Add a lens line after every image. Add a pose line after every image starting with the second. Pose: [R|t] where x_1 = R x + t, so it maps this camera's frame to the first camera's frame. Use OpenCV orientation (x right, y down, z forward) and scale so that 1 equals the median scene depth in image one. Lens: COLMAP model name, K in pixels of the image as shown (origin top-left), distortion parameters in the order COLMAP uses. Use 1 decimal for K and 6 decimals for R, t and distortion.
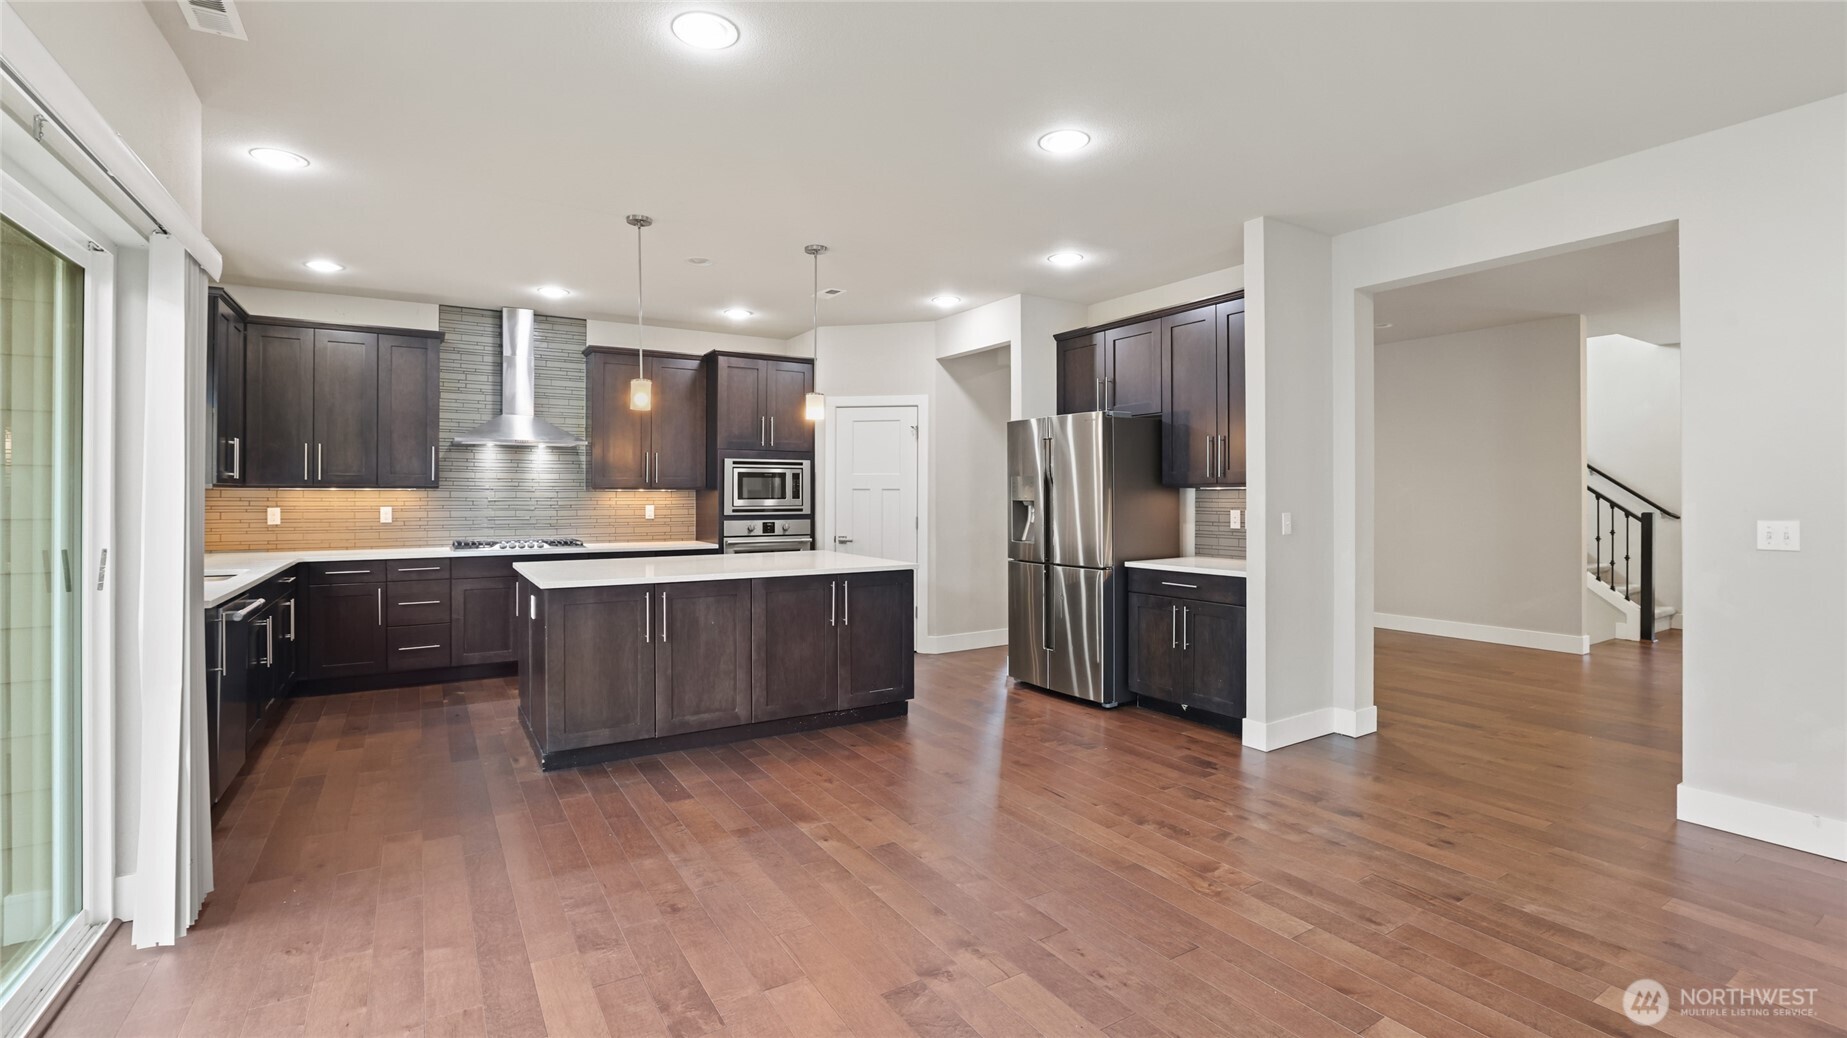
lens RADIAL K [[813.8, 0, 921.5], [0, 813.8, 492.9], [0, 0, 1]] dist [-0.051194, 0.025383]
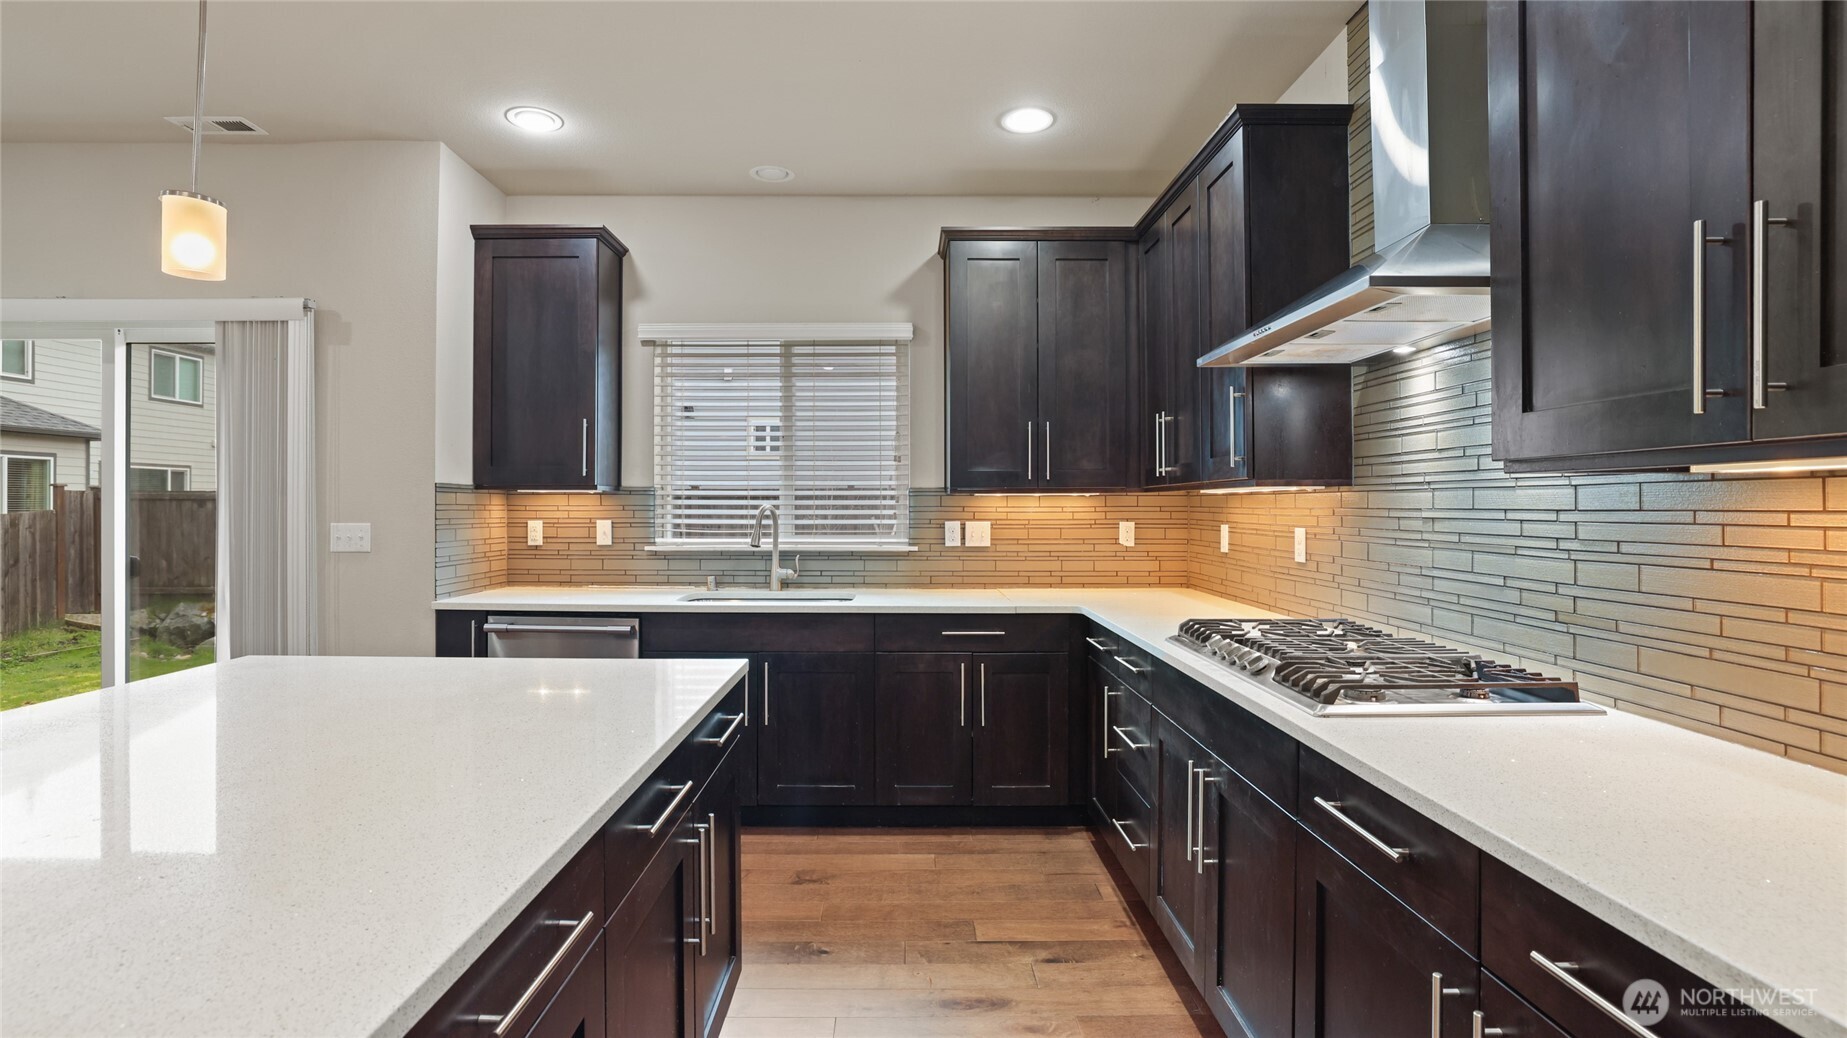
lens RADIAL K [[855.4, 0, 908.2], [0, 855.4, 506.6], [0, 0, 1]] dist [-0.050176, 0.023828]
pose [[-0.524970, -0.000551, -0.851121, -0.132199], [0.002104, 0.999996, -0.001946, 0.005352], [0.851118, -0.002812, -0.524966, 1.024789]]
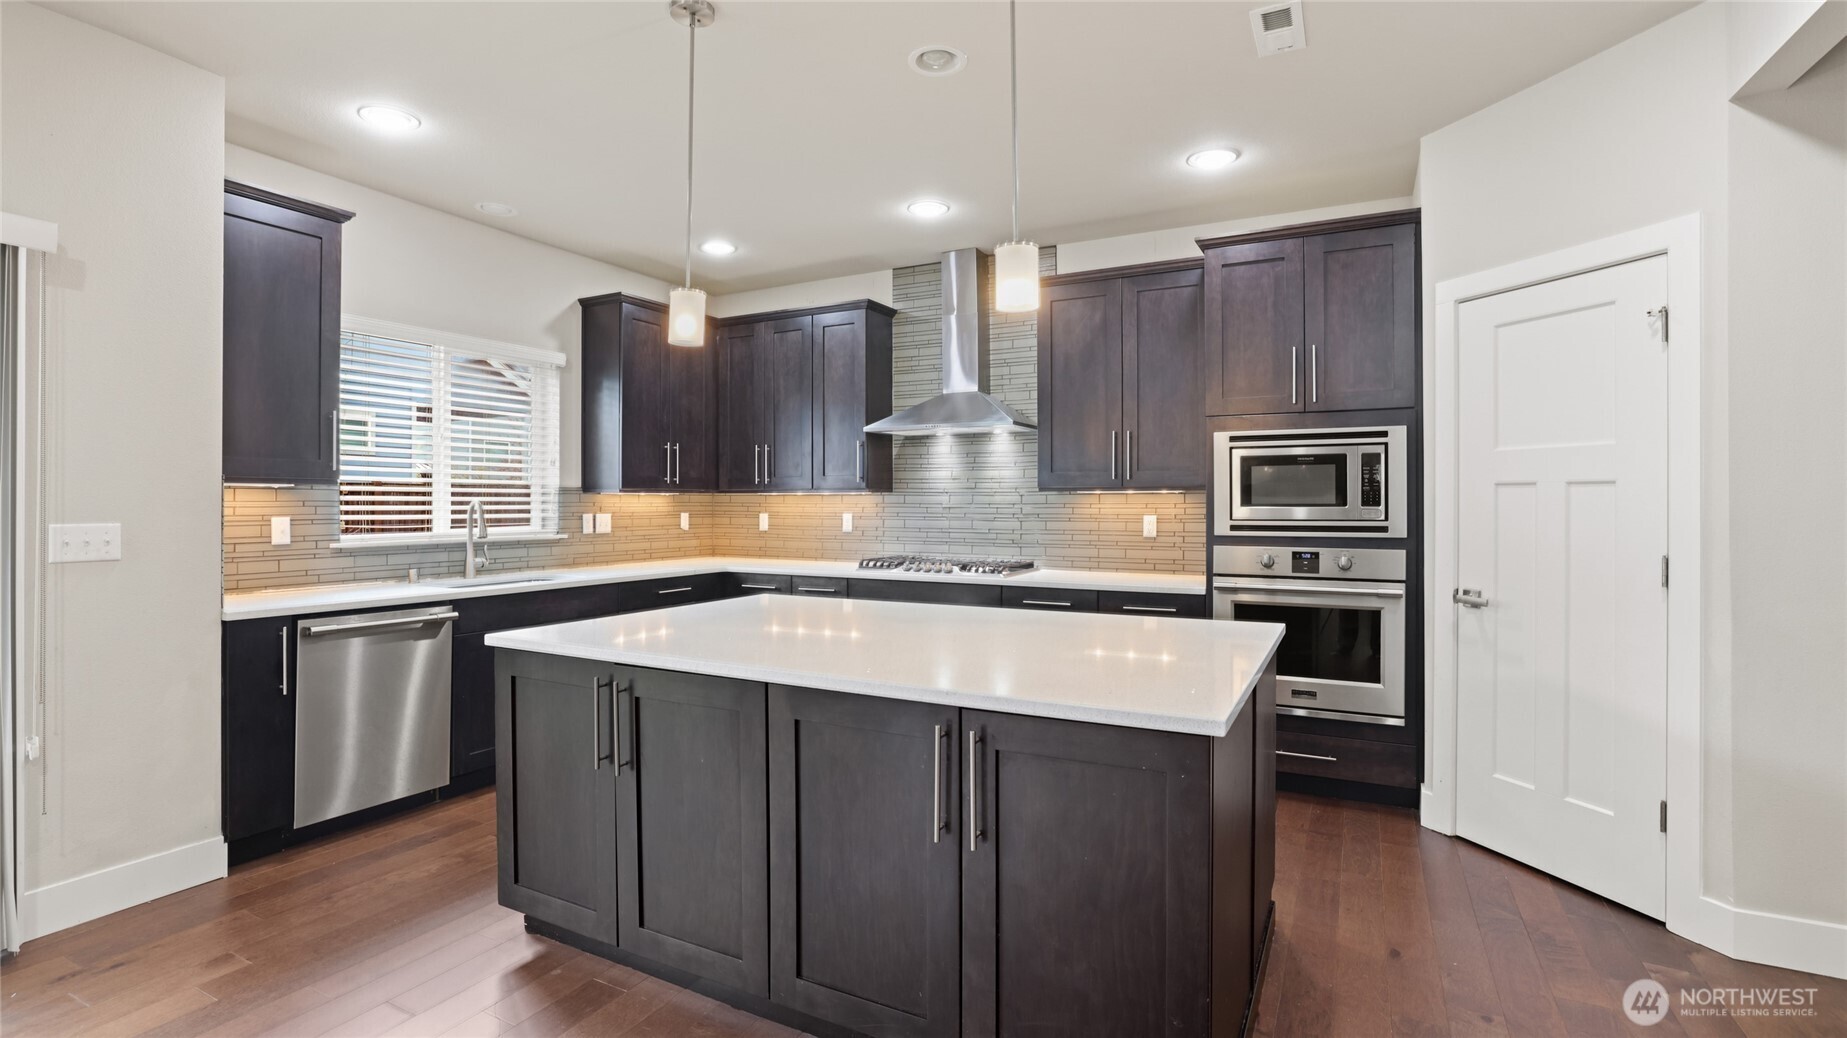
lens RADIAL K [[851.5, 0, 920.7], [0, 851.5, 502.4], [0, 0, 1]] dist [-0.047870, 0.023370]
pose [[0.503252, -0.000066, -0.864140, 0.164810], [0.002899, 0.999995, 0.001612, 0.004018], [0.864135, -0.003316, 0.503249, 0.580452]]
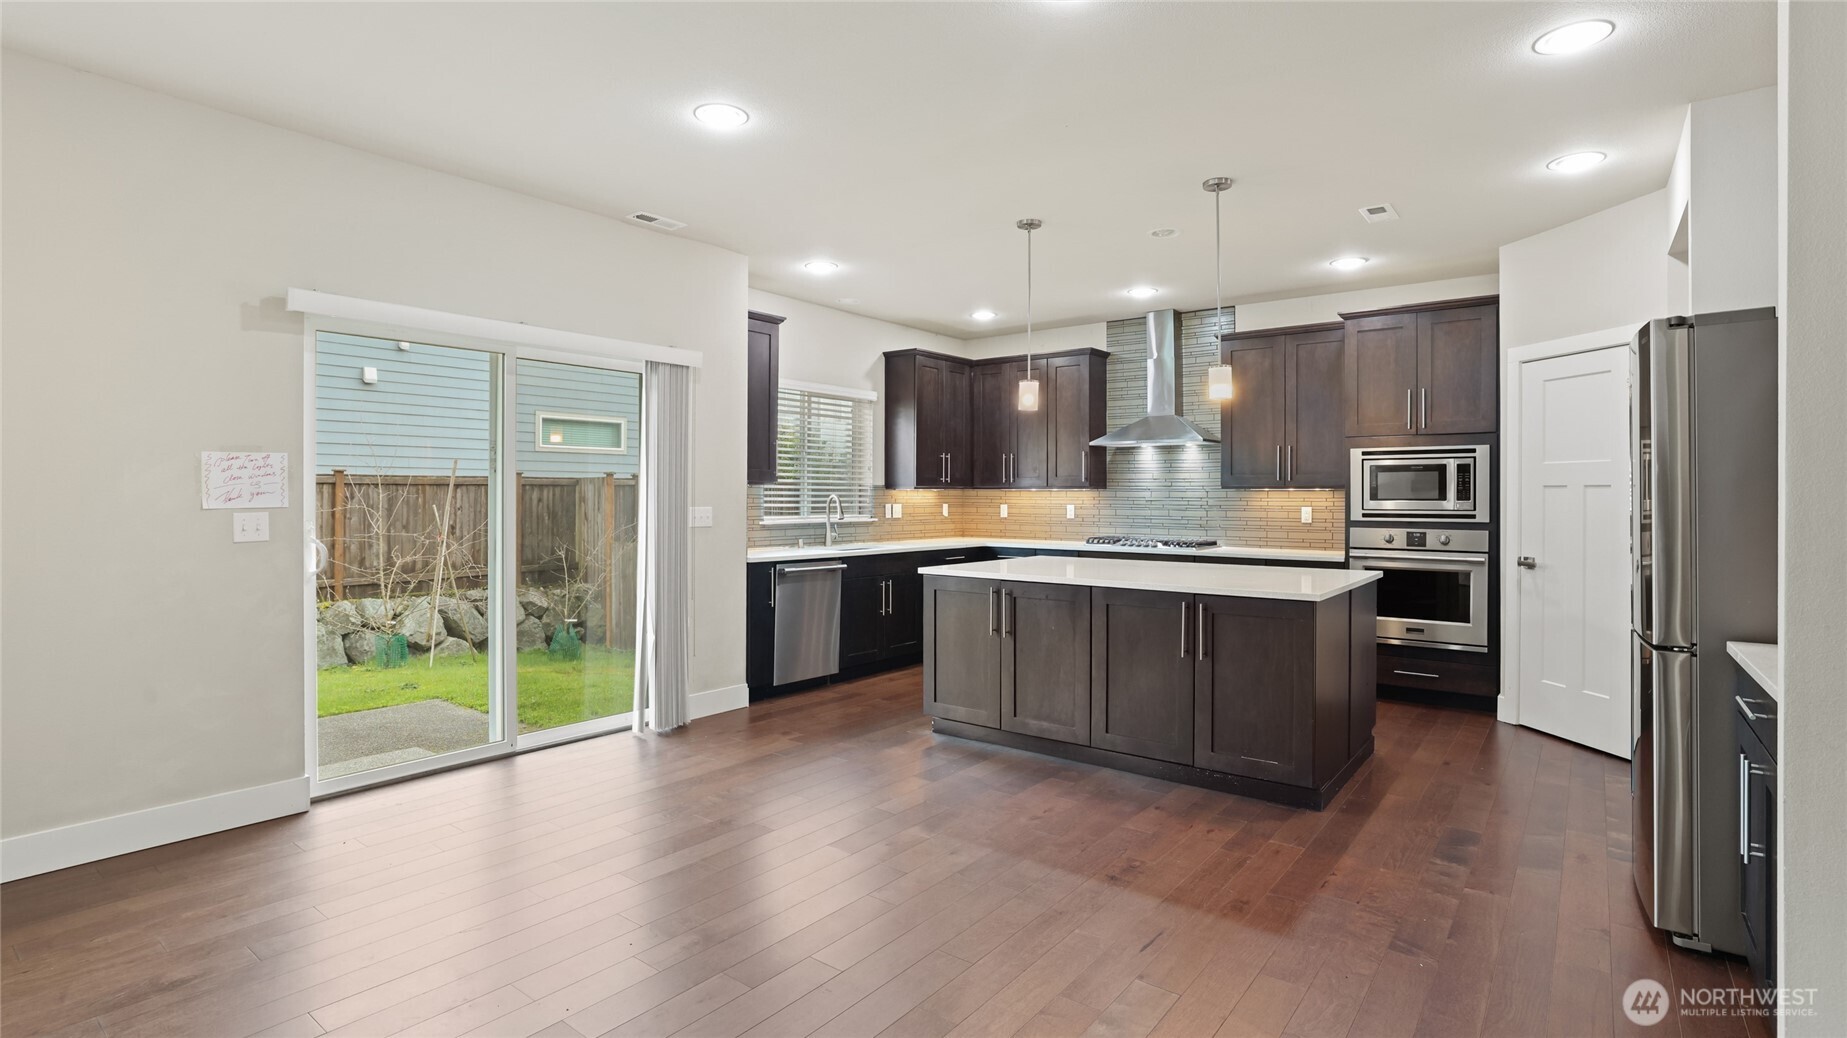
lens RADIAL K [[893.0, 0, 914.7], [0, 893.0, 496.8], [0, 0, 1]] dist [-0.029702, 0.000651]
pose [[0.343306, 0.002381, -0.939221, 0.453380], [0.000205, 0.999997, 0.002609, 0.002240], [0.939224, -0.001088, 0.343304, 0.329418]]
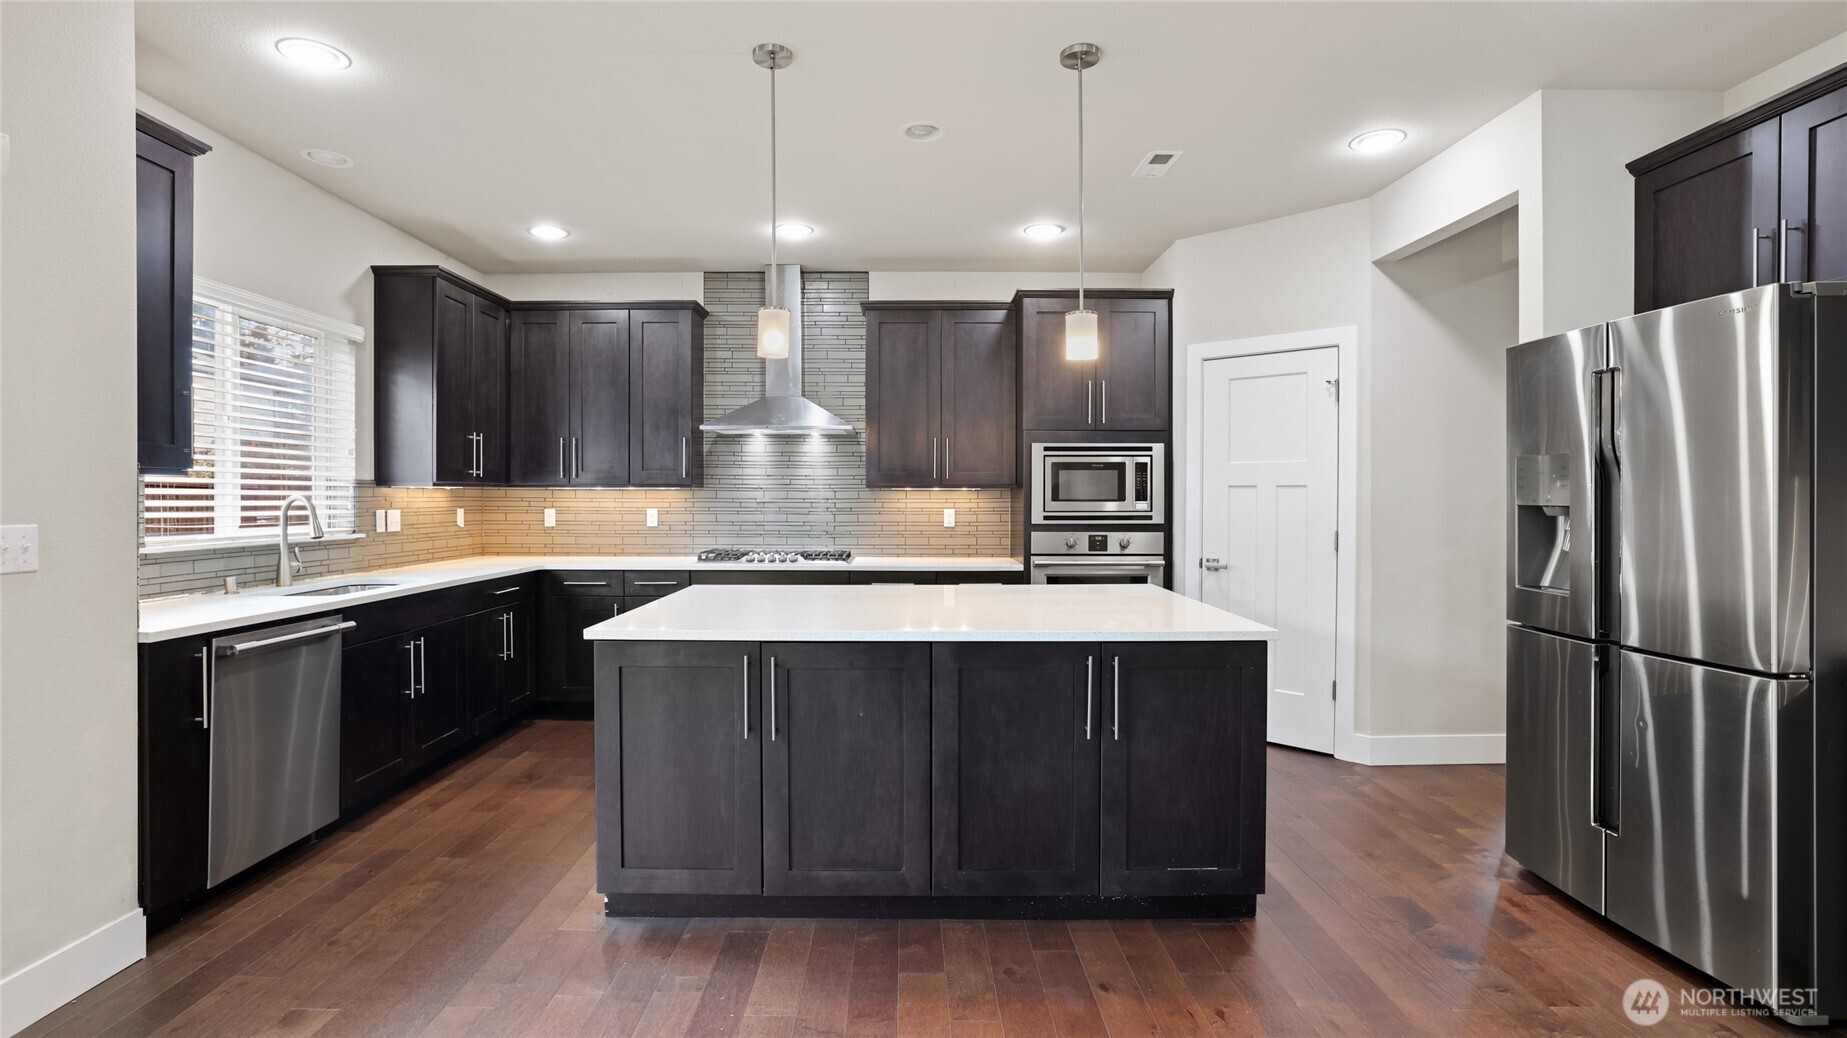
lens RADIAL K [[855.4, 0, 908.2], [0, 855.4, 506.6], [0, 0, 1]] dist [-0.050176, 0.023828]
pose [[0.849394, 0.006635, -0.527717, 0.060551], [0.000121, 0.999919, 0.012766, 0.003235], [0.527759, -0.010907, 0.849324, 0.340726]]
